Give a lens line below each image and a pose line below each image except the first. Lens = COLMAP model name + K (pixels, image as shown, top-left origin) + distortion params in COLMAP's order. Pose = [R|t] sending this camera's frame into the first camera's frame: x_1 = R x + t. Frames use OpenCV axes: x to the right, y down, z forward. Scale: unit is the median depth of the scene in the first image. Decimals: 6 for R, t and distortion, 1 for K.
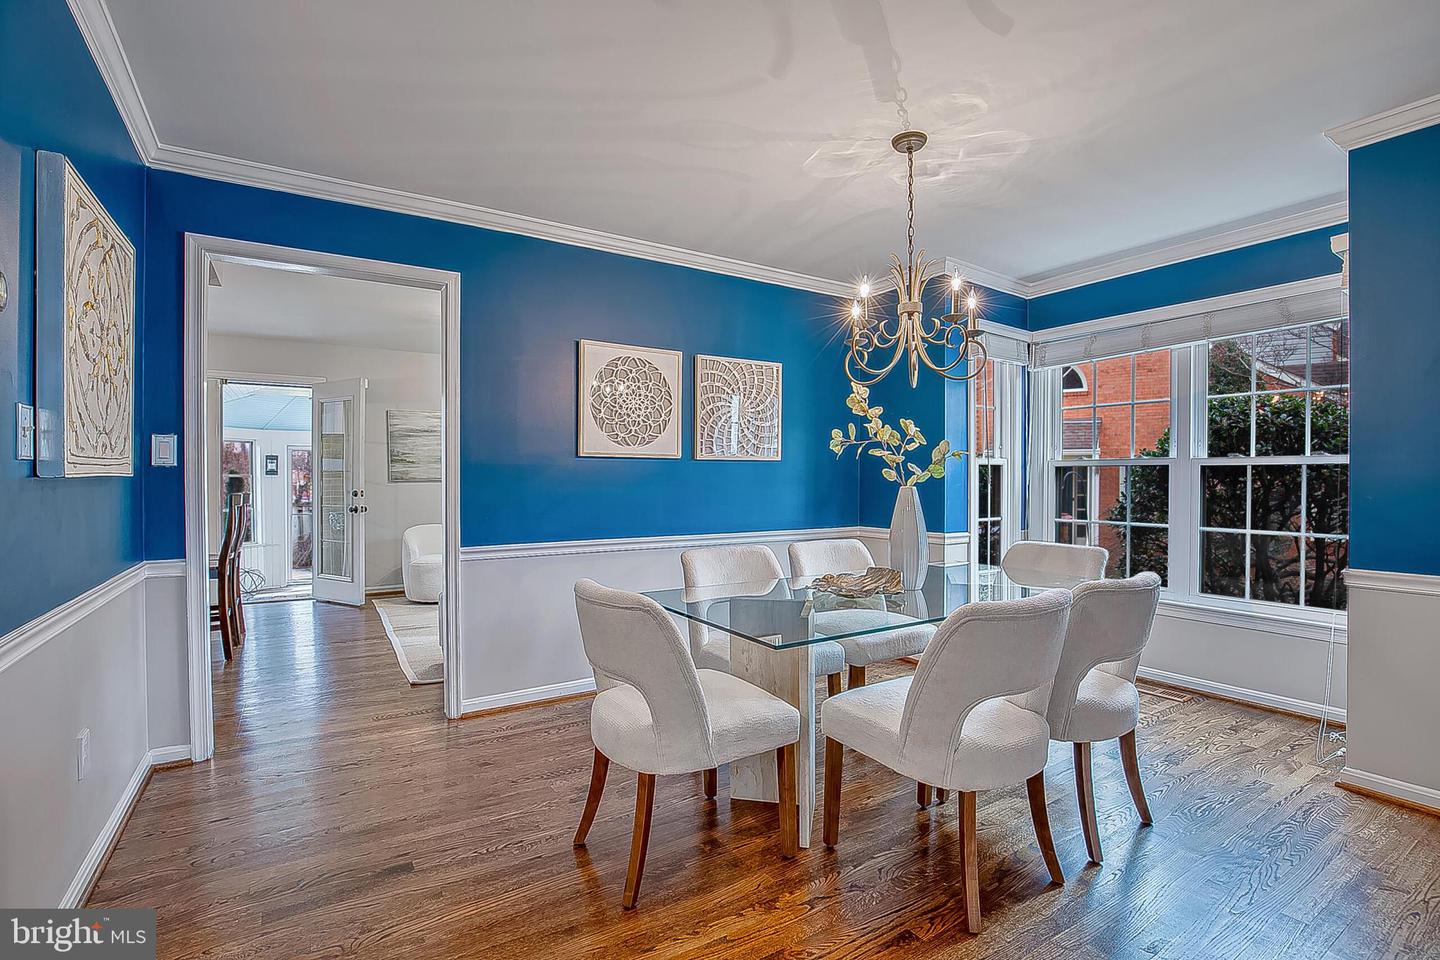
lens RADIAL K [[659.1, 0, 719.1], [0, 659.1, 481.6], [0, 0, 1]] dist [-0.028701, 0.001770]
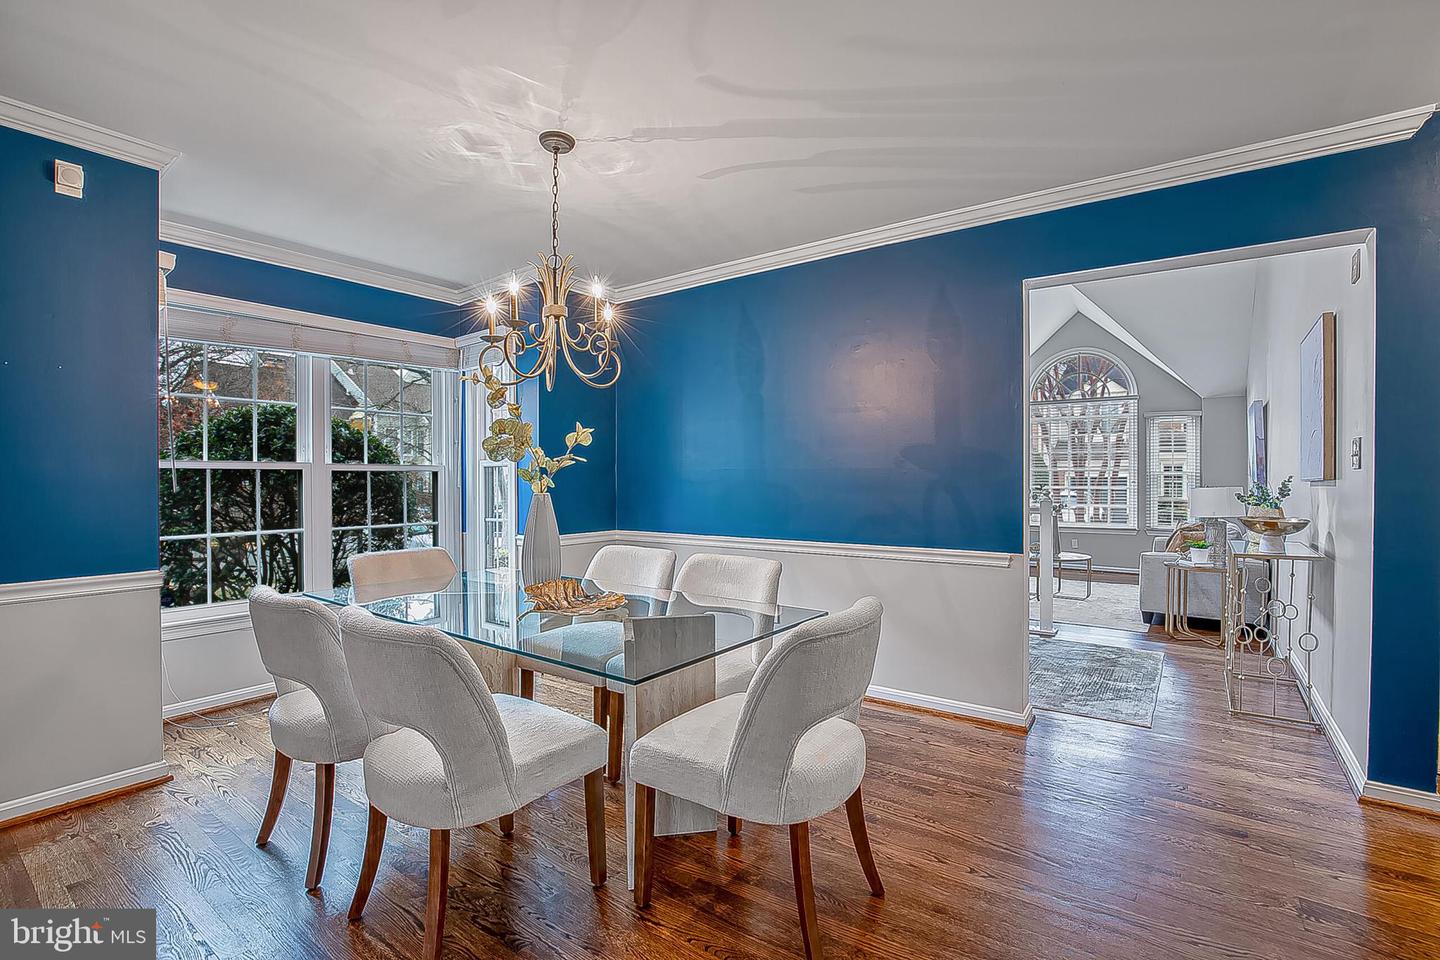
lens RADIAL K [[659.1, 0, 720.7], [0, 659.1, 480.4], [0, 0, 1]] dist [-0.028701, 0.001770]
pose [[-0.371044, -0.005440, 0.928599, -0.511441], [0.009614, 0.999907, 0.009700, -0.012596], [-0.928565, 0.012527, -0.370957, 0.815123]]
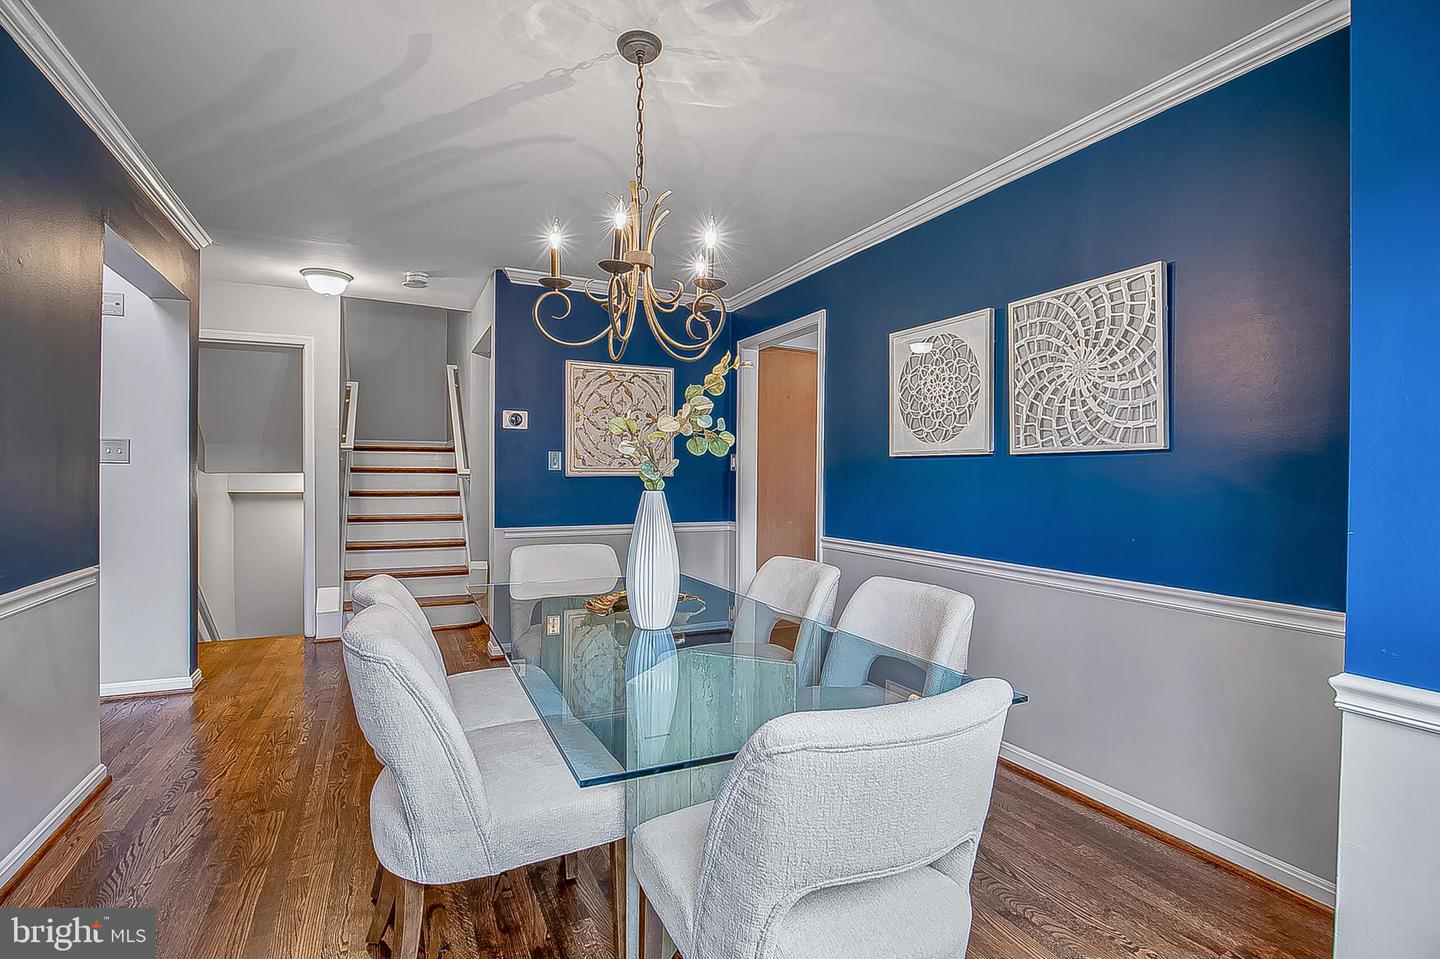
lens RADIAL K [[659.1, 0, 717.7], [0, 659.1, 476.8], [0, 0, 1]] dist [-0.028701, 0.001770]
pose [[-0.104234, 0.000869, -0.994552, 0.752026], [-0.015095, 0.999883, 0.002456, -0.008133], [0.994438, 0.015269, -0.104209, 0.842872]]
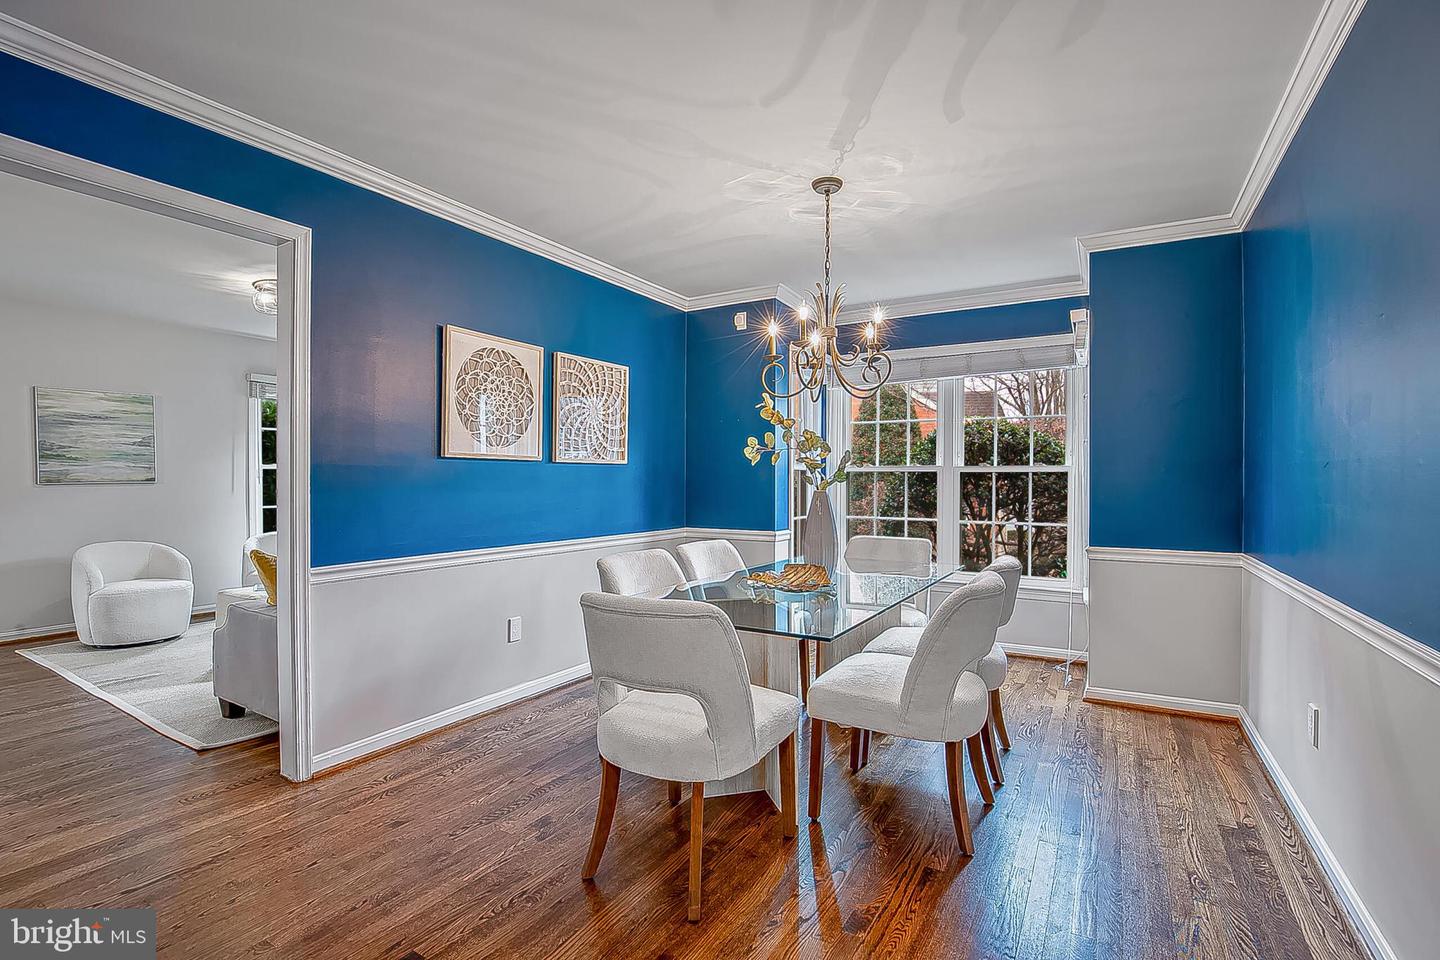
lens RADIAL K [[659.1, 0, 718.9], [0, 659.1, 481.2], [0, 0, 1]] dist [-0.028701, 0.001770]
pose [[0.893908, 0.001007, 0.448249, -0.273579], [0.000228, 0.999996, -0.002702, -0.003807], [-0.448250, 0.002517, 0.893905, 0.051492]]
